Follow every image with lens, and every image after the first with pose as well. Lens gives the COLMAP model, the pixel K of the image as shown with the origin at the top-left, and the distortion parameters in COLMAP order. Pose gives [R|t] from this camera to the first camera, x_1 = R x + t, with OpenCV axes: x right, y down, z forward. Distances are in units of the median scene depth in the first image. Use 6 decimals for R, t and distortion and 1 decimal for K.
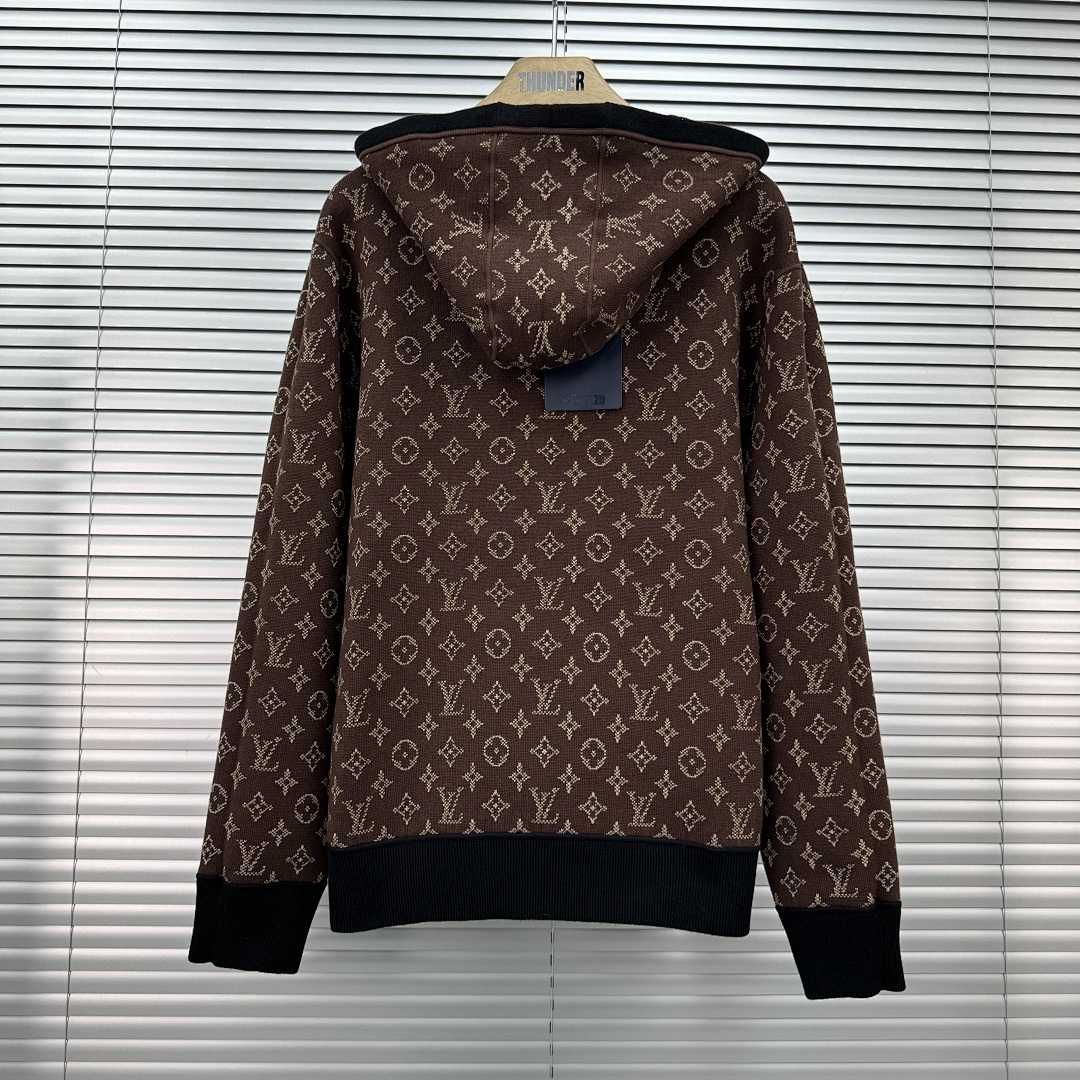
lens RADIAL K [[1036.5, 0, 544.0], [0, 1036.5, 553.8], [0, 0, 1]] dist [0.190792, -0.466182]
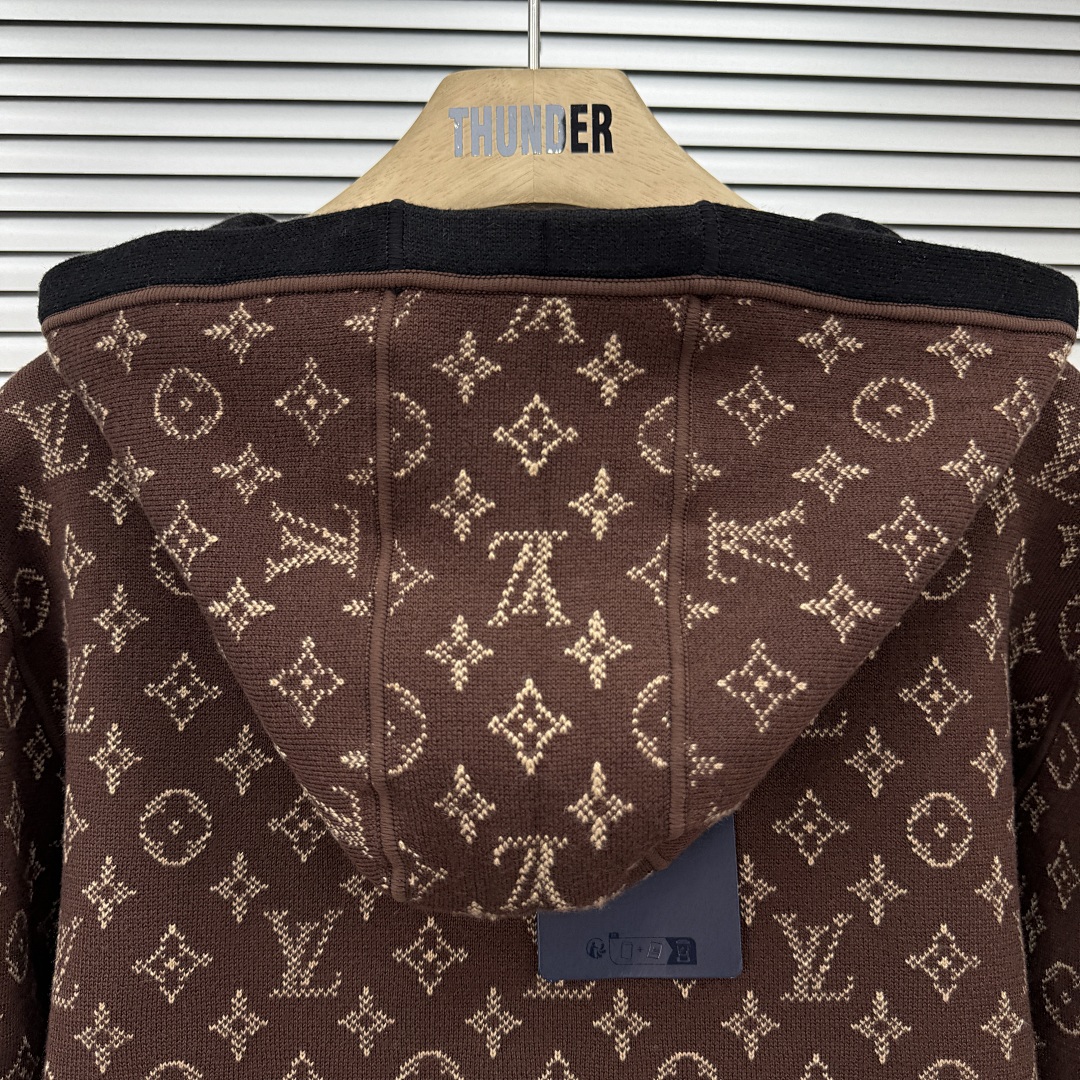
lens RADIAL K [[1019.5, 0, 540.0], [0, 1019.5, 540.0], [0, 0, 1]] dist [0.168912, -0.366694]
pose [[0.998507, -0.024289, 0.048923, -0.014103], [0.024456, 0.999697, -0.002810, -0.310819], [-0.048839, 0.004002, 0.998799, 0.648788]]
